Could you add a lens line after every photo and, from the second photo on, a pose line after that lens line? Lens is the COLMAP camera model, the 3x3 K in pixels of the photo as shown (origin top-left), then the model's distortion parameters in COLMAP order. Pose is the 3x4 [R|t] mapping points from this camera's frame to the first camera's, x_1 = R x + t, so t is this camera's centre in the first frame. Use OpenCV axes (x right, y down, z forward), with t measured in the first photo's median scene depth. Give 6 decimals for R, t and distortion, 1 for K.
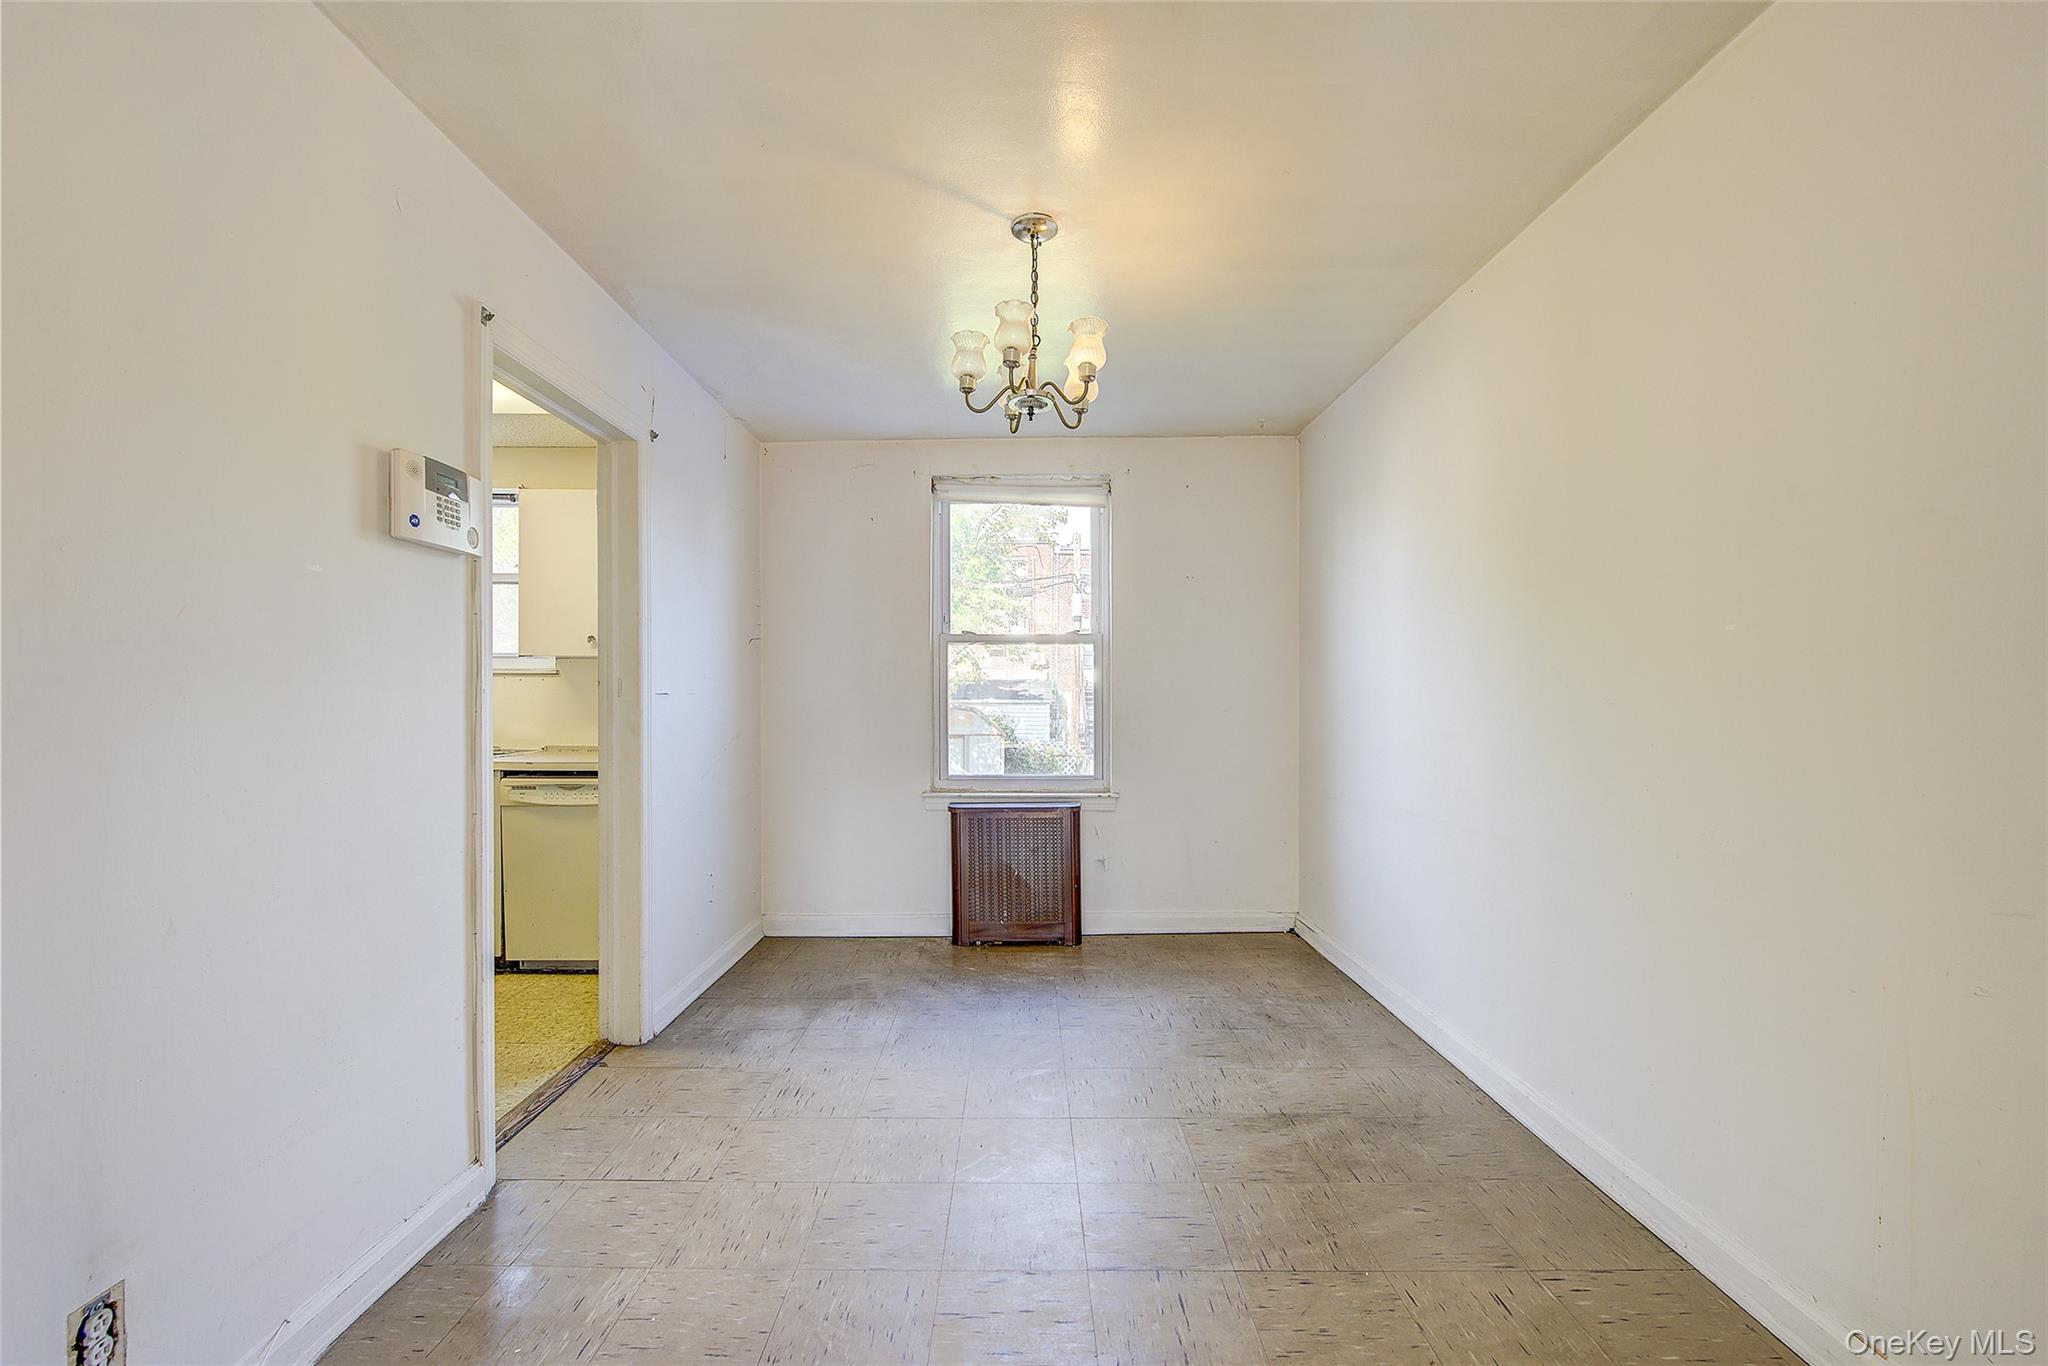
lens RADIAL K [[818.6, 0, 1019.1], [0, 818.6, 697.7], [0, 0, 1]] dist [0.004517, -0.003106]
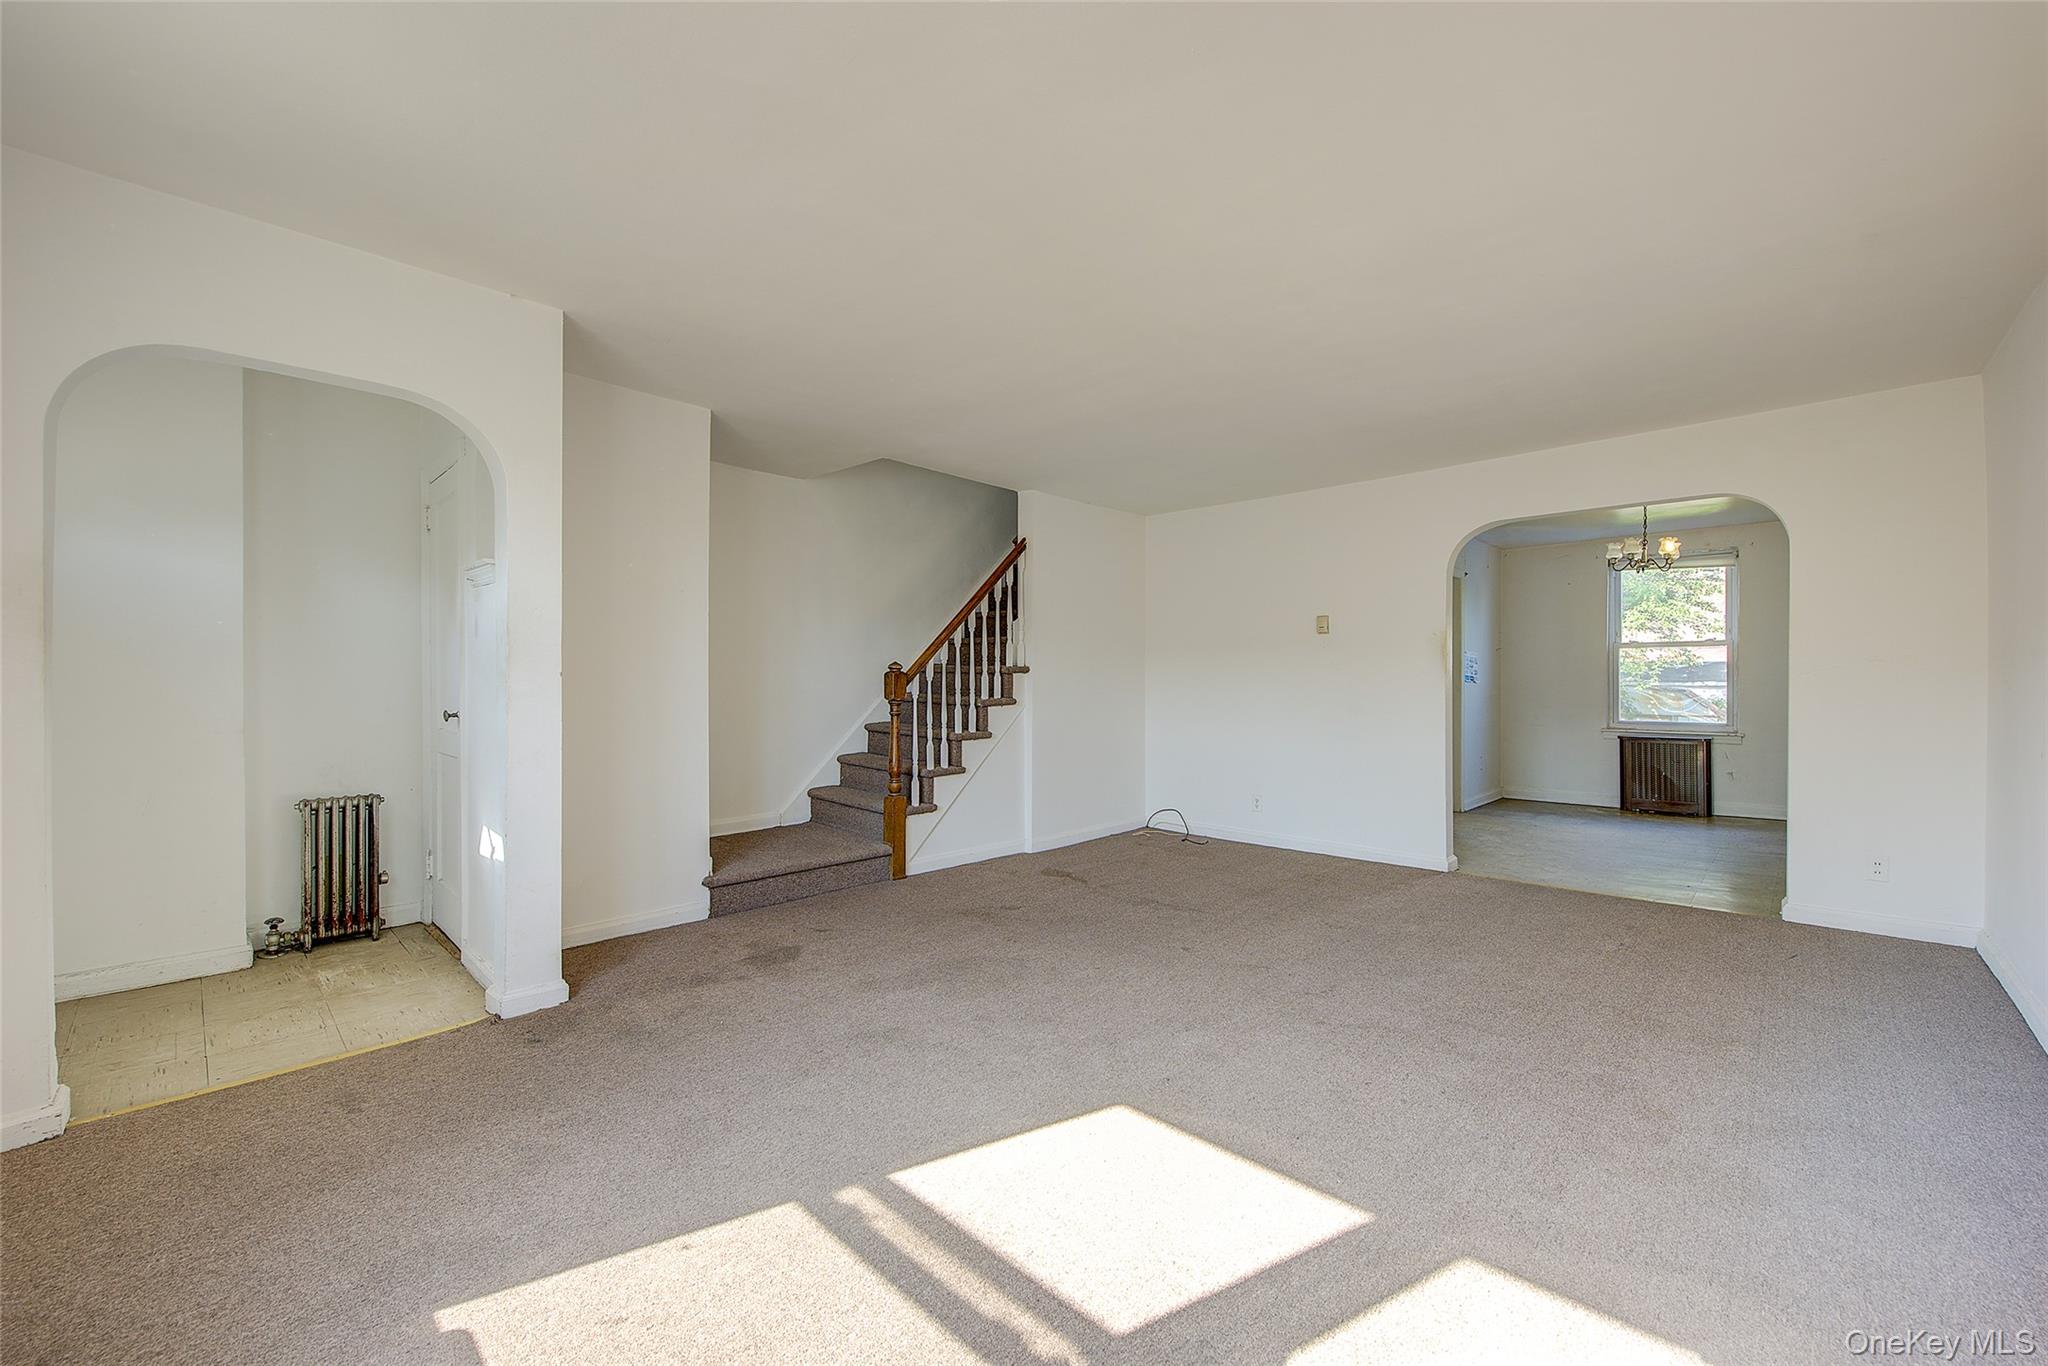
lens RADIAL K [[818.6, 0, 1028.2], [0, 818.6, 688.2], [0, 0, 1]] dist [0.004517, -0.003106]
pose [[0.728333, 0.004691, -0.685207, 0.215277], [0.000267, 0.999975, 0.007129, 0.010257], [0.685223, -0.005375, 0.728314, -1.291909]]
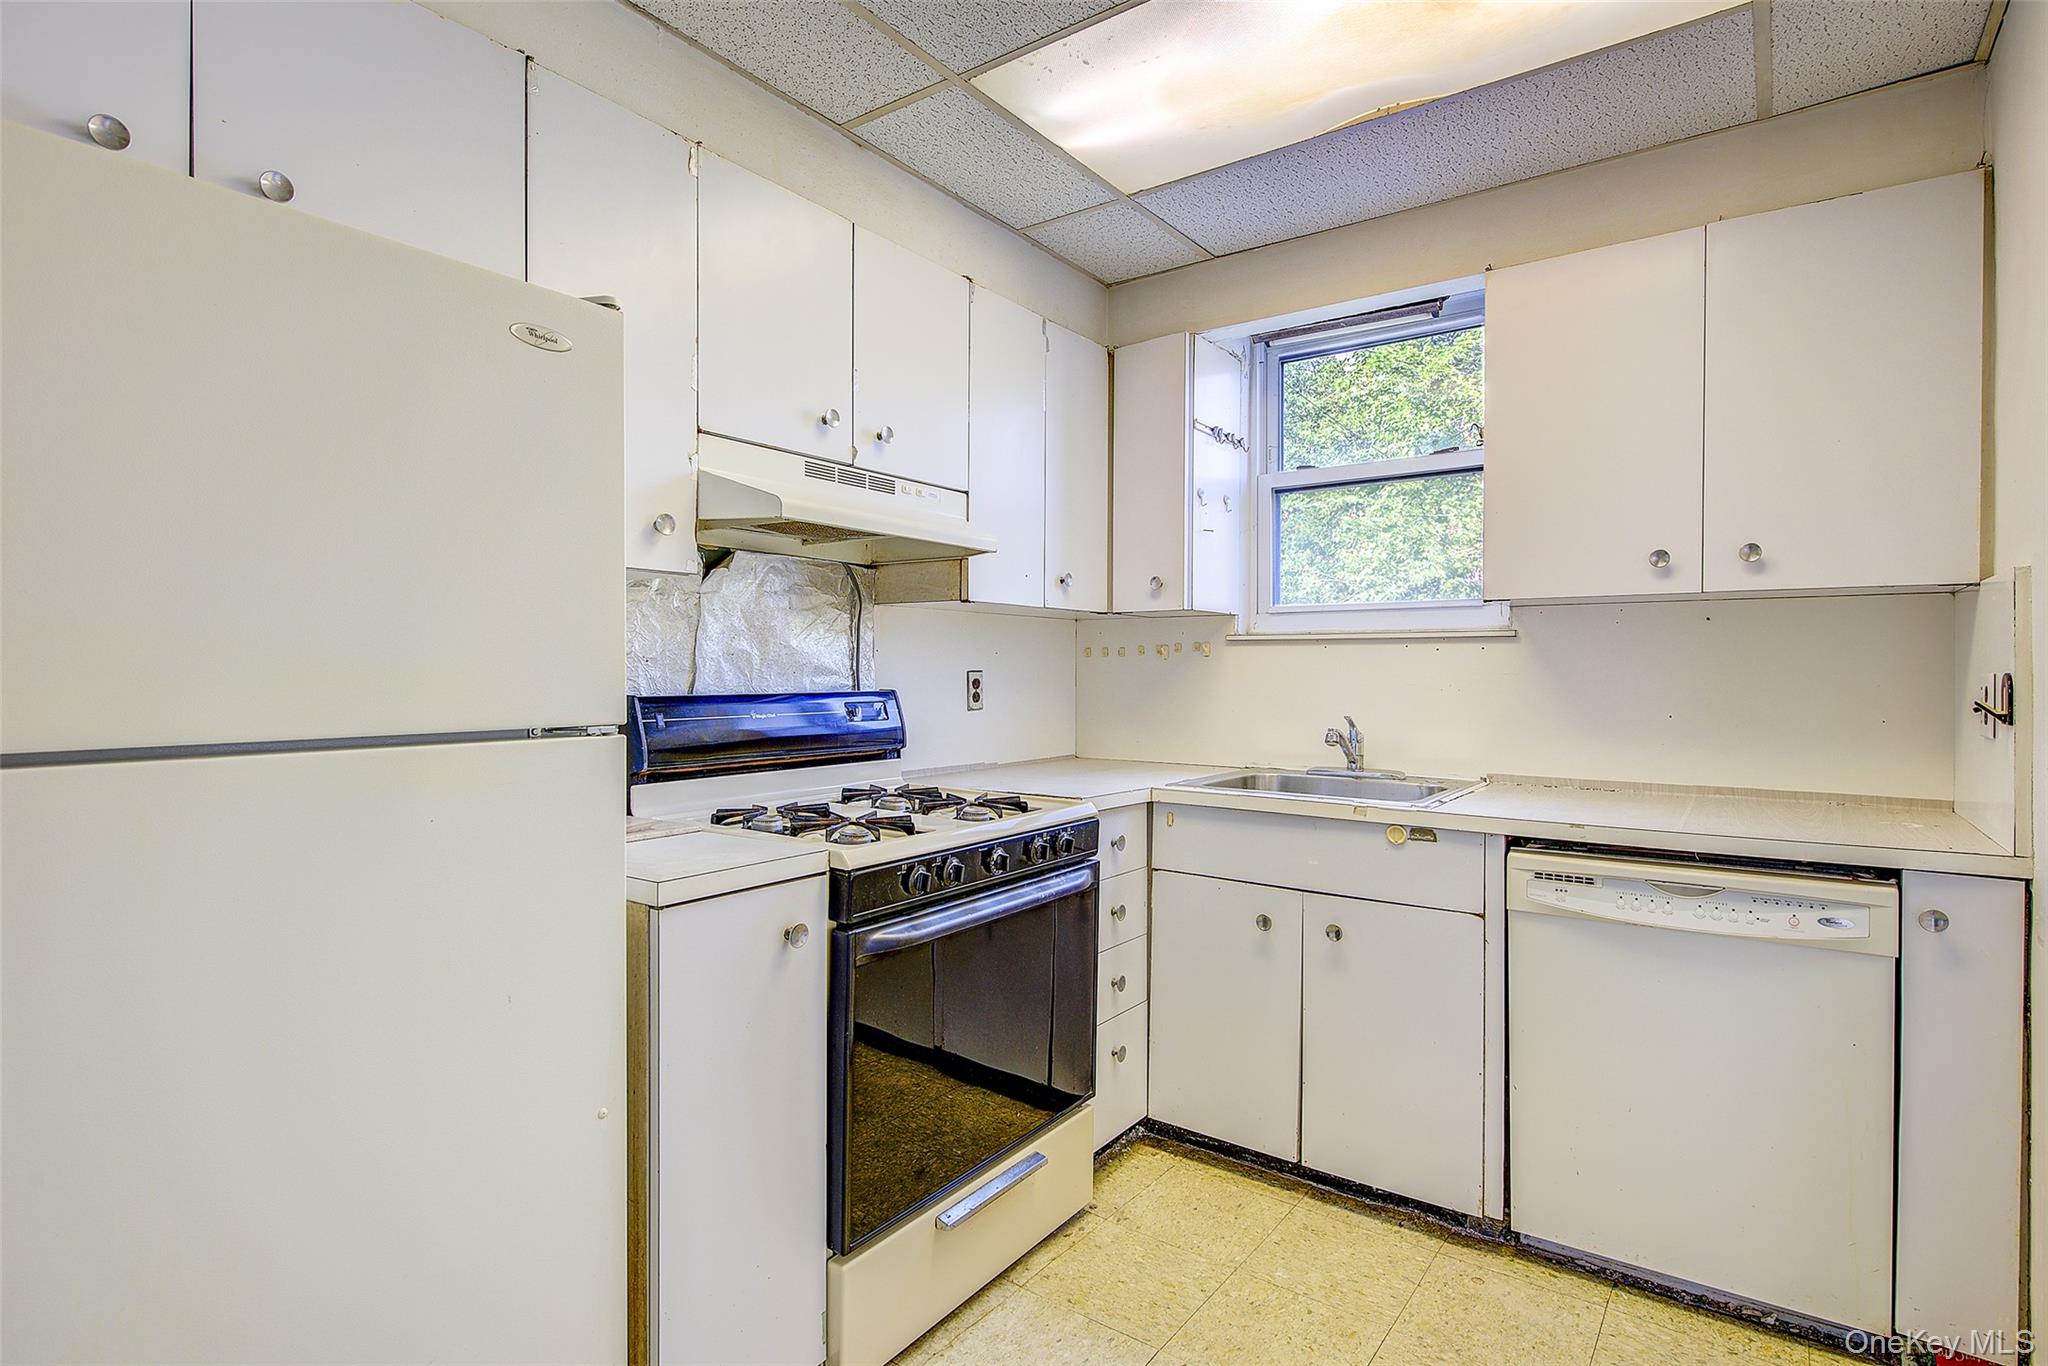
lens RADIAL K [[978.3, 0, 1039.3], [0, 978.3, 679.7], [0, 0, 1]] dist [0.000469, -0.001273]
pose [[0.817533, 0.000508, -0.575882, -0.461321], [0.000813, 0.999998, 0.002036, -0.003703], [0.575882, -0.002133, 0.817530, 0.327372]]
